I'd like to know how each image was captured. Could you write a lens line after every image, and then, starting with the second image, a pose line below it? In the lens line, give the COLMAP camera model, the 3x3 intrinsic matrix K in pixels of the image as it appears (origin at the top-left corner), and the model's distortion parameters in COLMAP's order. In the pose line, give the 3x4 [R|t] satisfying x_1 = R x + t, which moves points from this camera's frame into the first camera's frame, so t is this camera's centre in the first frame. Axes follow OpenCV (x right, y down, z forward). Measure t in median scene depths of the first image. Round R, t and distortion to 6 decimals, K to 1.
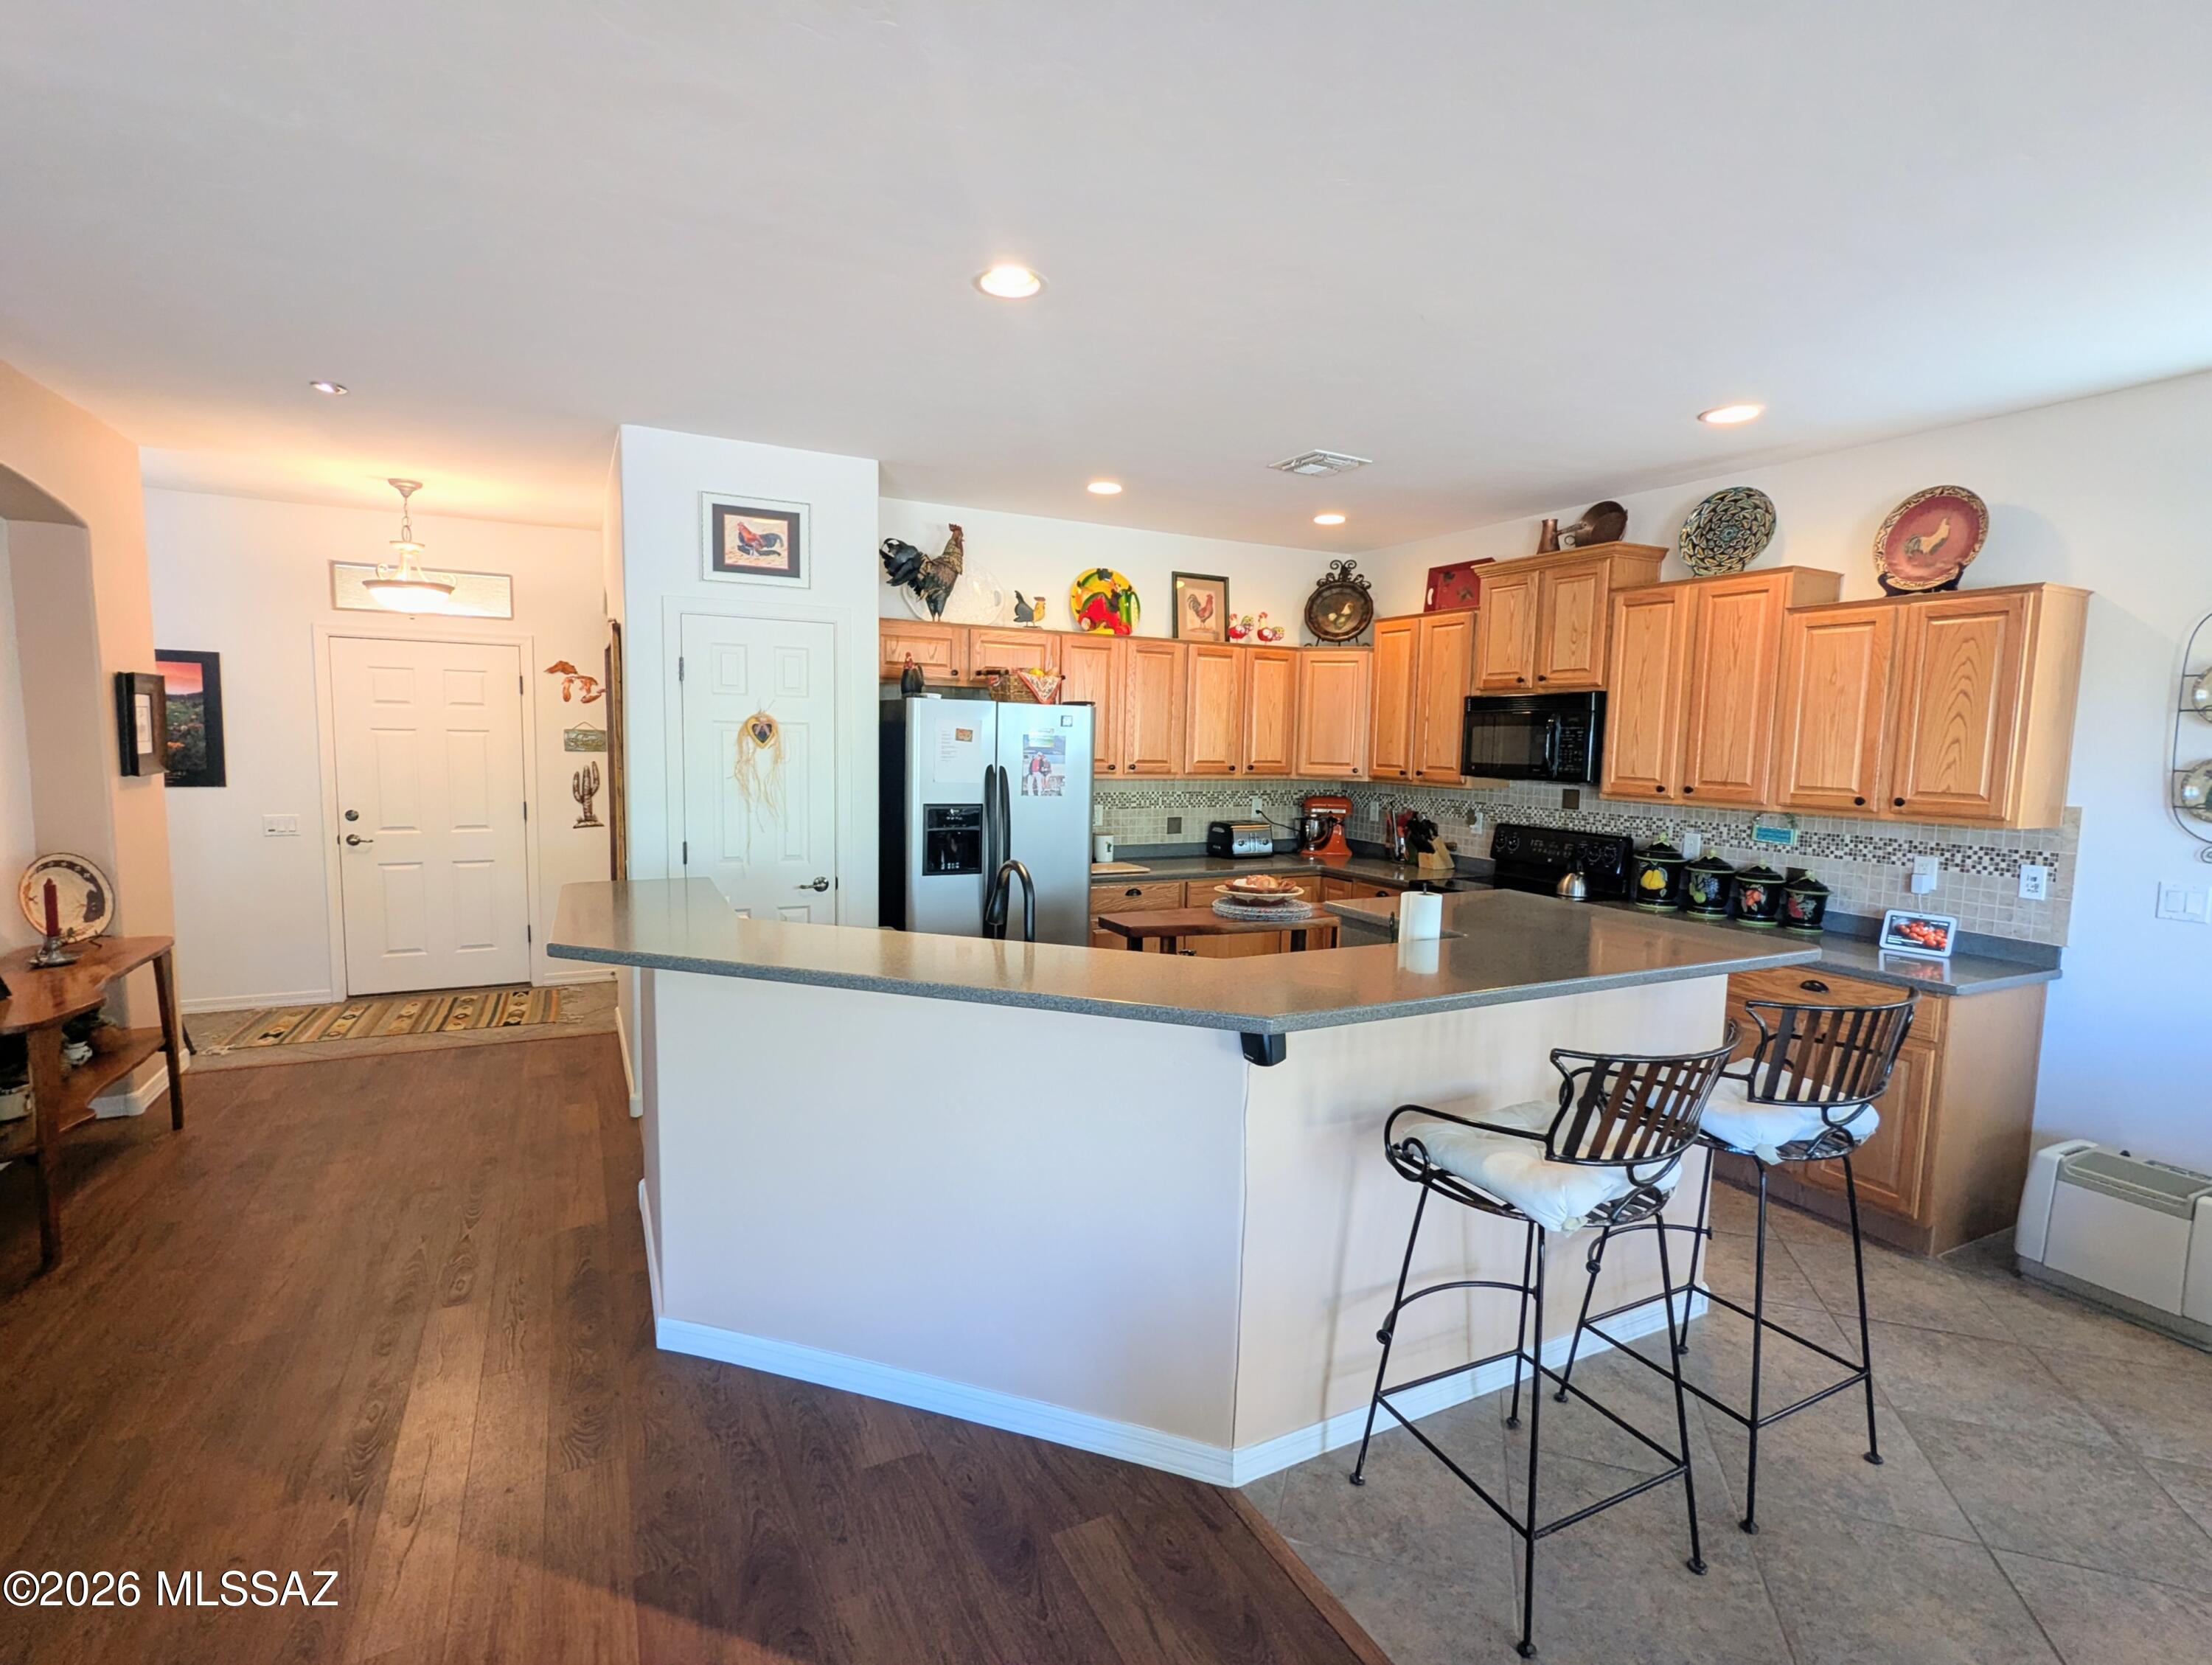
lens RADIAL K [[1048.3, 0, 1107.8], [0, 1048.3, 840.4], [0, 0, 1]] dist [0.000307, -0.000891]
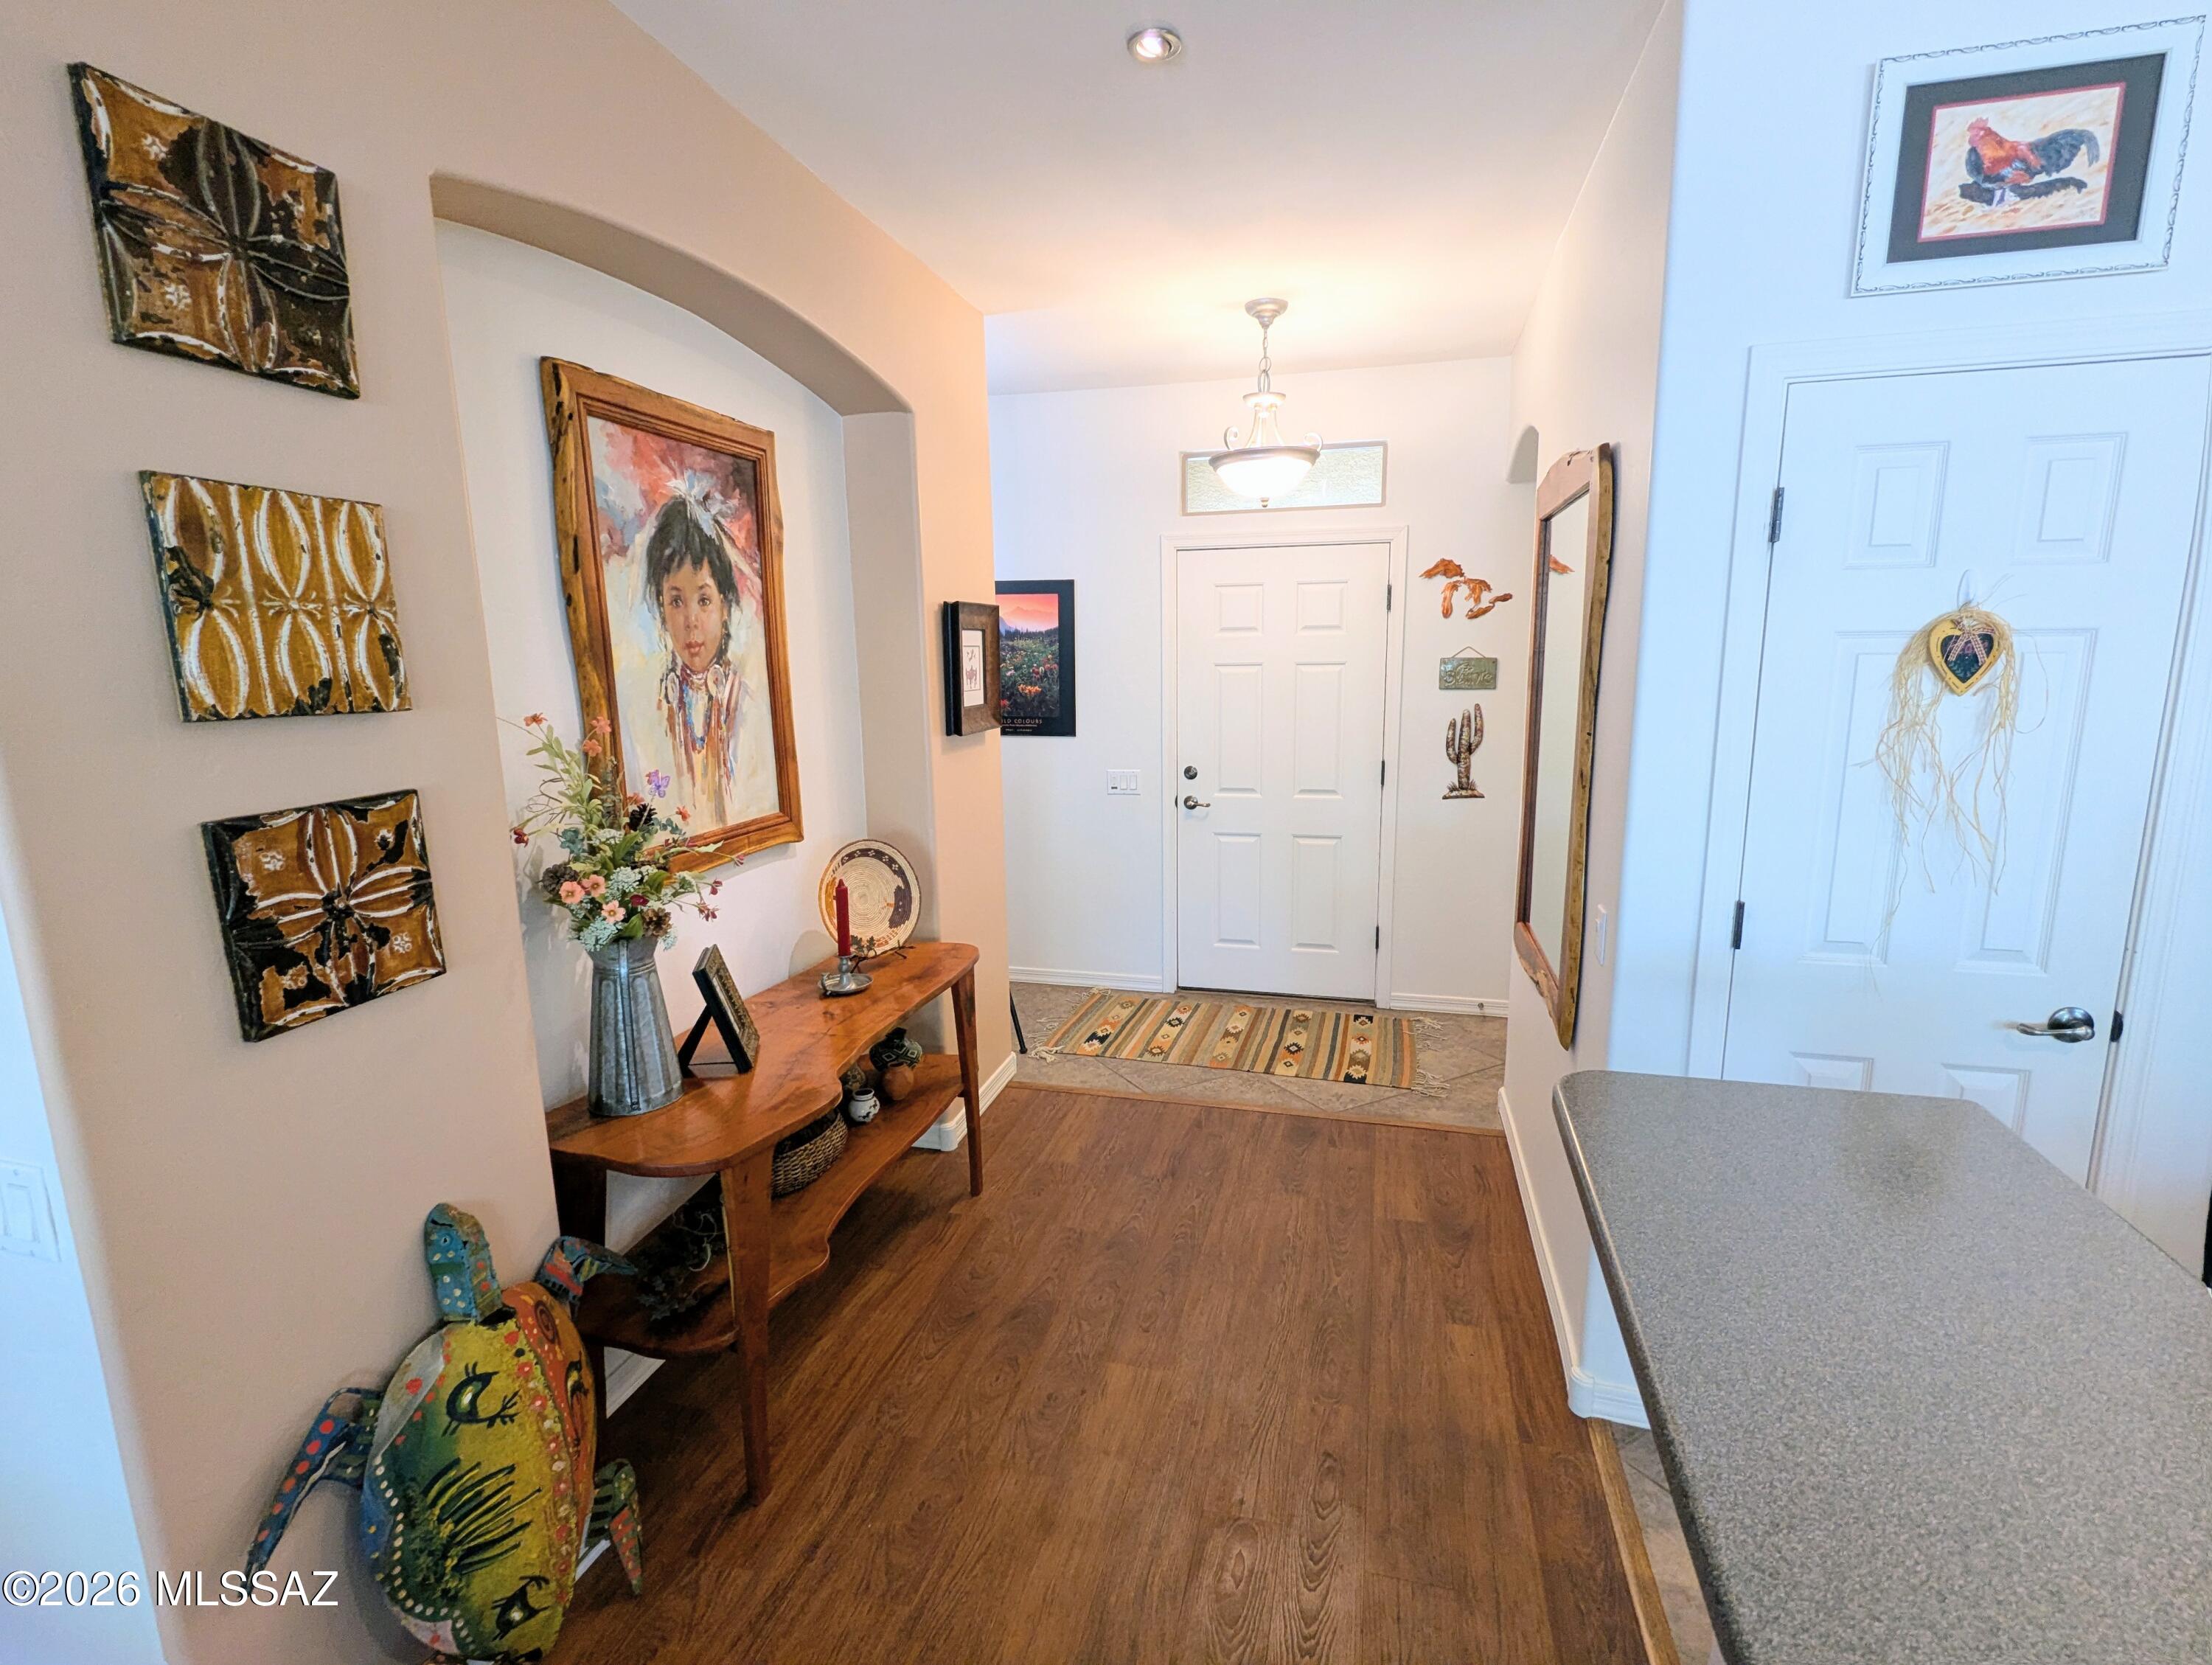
lens RADIAL K [[1048.3, 0, 1108.6], [0, 1048.3, 839.0], [0, 0, 1]] dist [0.000307, -0.000891]
pose [[0.746572, 0.085400, -0.659800, -0.290129], [-0.037810, 0.995571, 0.086078, -0.051530], [0.664229, -0.039316, 0.746495, 0.444525]]
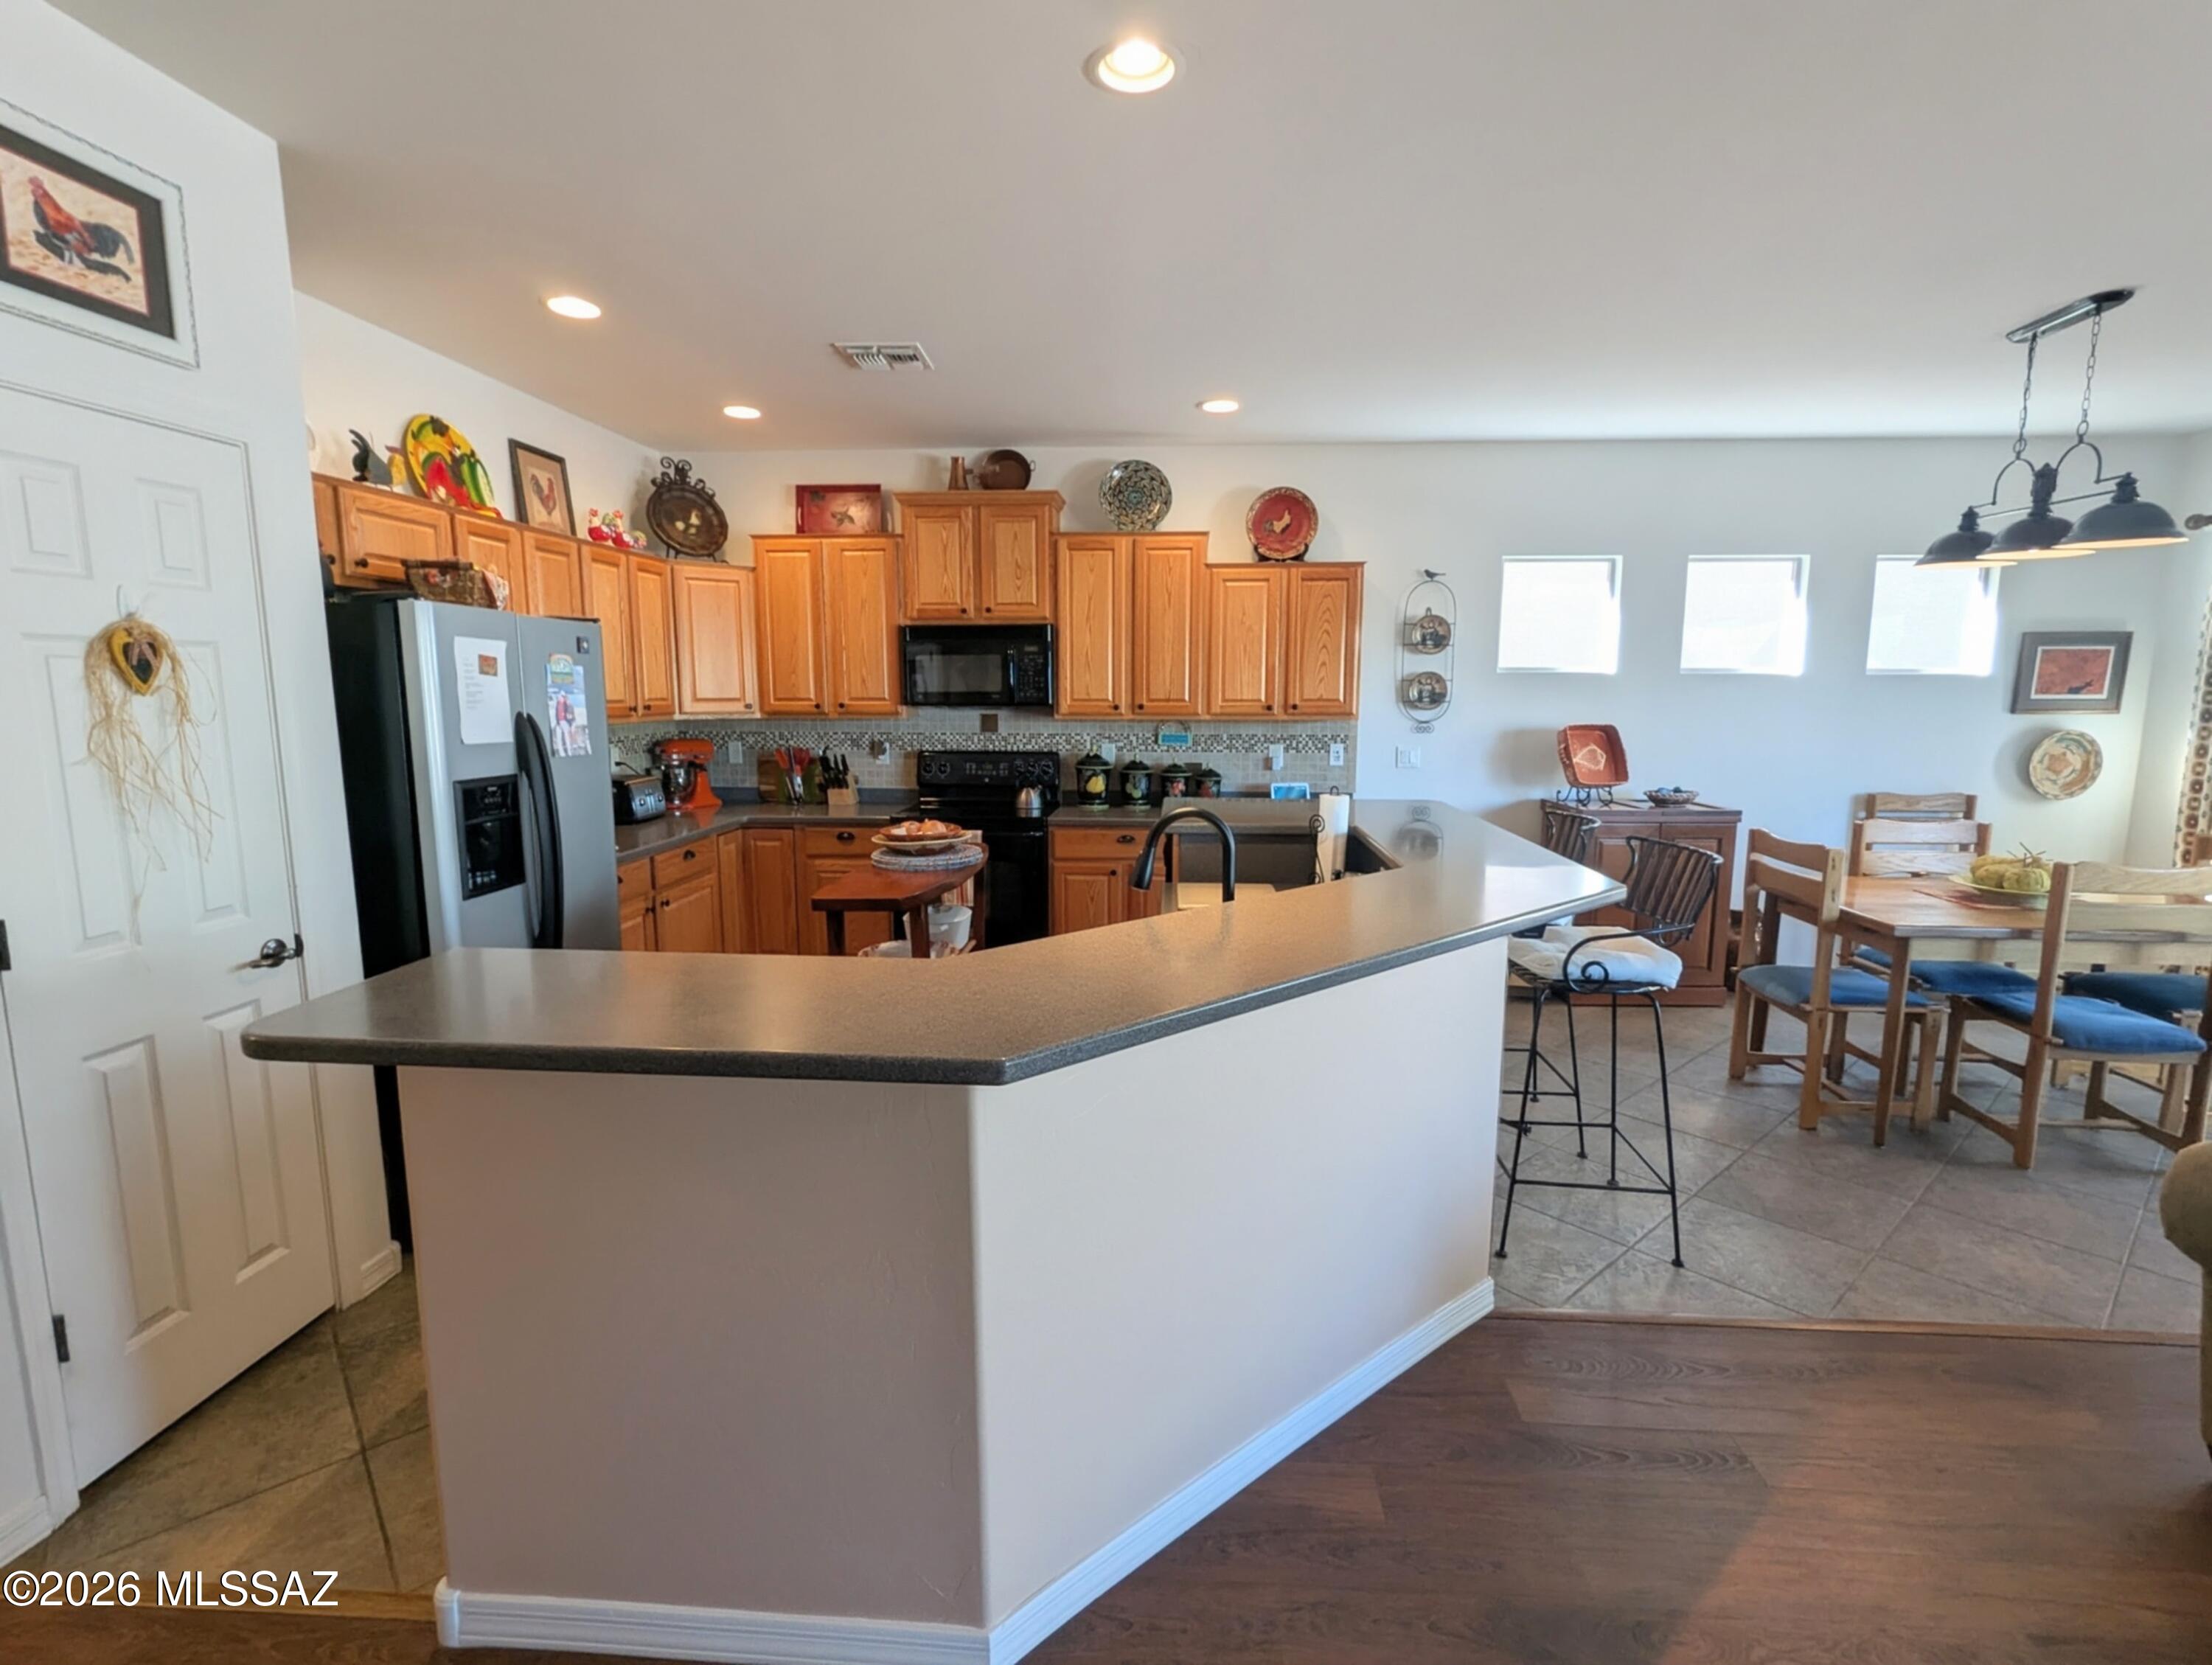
lens RADIAL K [[1048.3, 0, 1108.5], [0, 1048.3, 840.4], [0, 0, 1]] dist [0.000307, -0.000891]
pose [[0.511132, -0.145919, 0.847025, -0.495602], [0.096230, 0.989003, 0.112308, -0.032590], [-0.854098, 0.024105, 0.519552, 0.368505]]
